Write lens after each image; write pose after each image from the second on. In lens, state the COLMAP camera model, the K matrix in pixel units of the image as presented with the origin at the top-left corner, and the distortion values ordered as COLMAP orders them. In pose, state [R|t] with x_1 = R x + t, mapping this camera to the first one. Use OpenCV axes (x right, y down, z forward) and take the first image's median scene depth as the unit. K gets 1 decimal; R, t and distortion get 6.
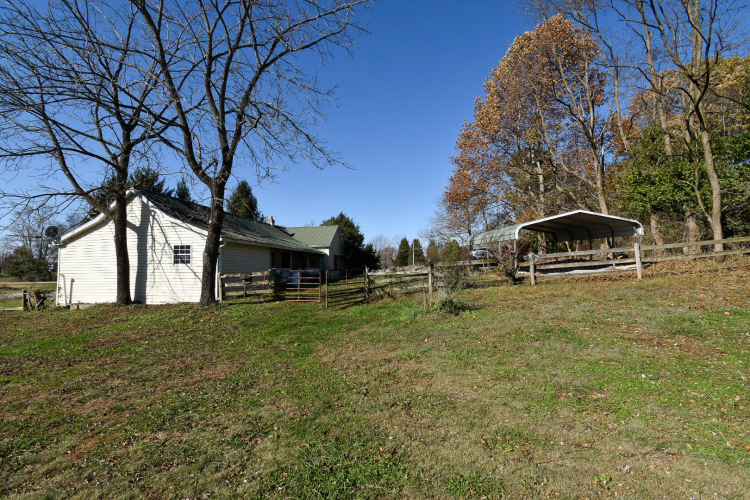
lens RADIAL K [[334.2, 0, 388.8], [0, 334.2, 256.8], [0, 0, 1]] dist [0.000840, -0.014609]
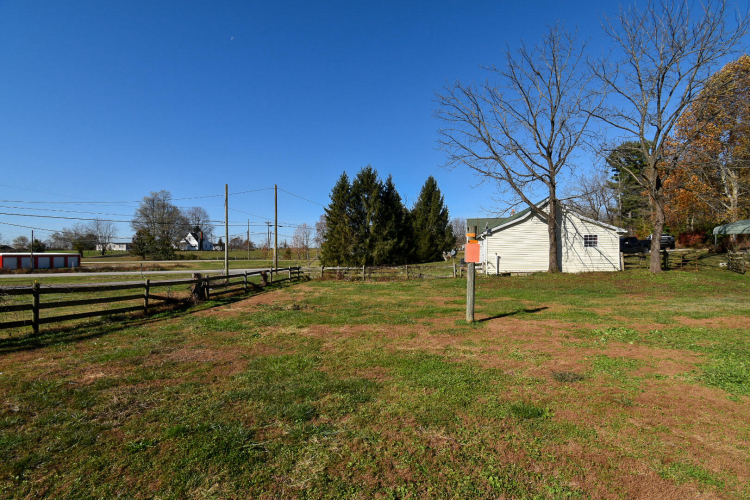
lens RADIAL K [[334.2, 0, 371.3], [0, 334.2, 251.5], [0, 0, 1]] dist [0.000840, -0.014609]
pose [[0.999669, 0.001800, -0.025681, -1.579563], [-0.000629, 0.998962, 0.045554, -0.026909], [0.025736, -0.045522, 0.998632, -0.584106]]
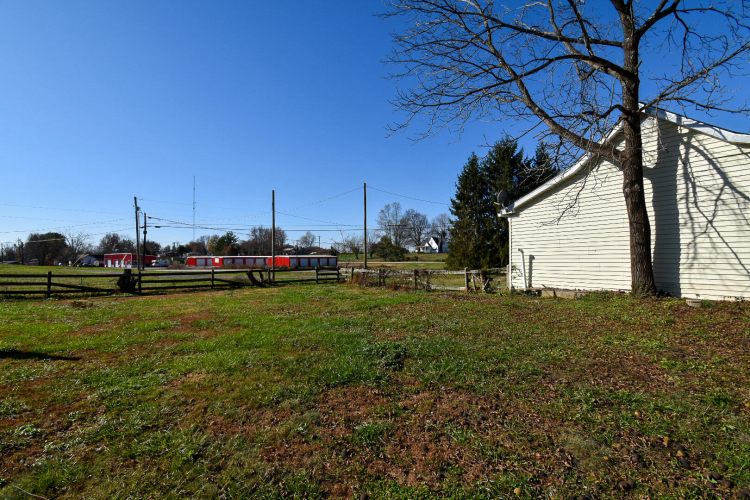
lens RADIAL K [[334.2, 0, 378.2], [0, 334.2, 246.9], [0, 0, 1]] dist [0.000840, -0.014609]
pose [[0.670699, -0.020677, -0.741441, -0.651065], [0.037710, 0.999269, 0.006245, 0.030822], [0.740770, -0.032148, 0.670989, 0.230604]]
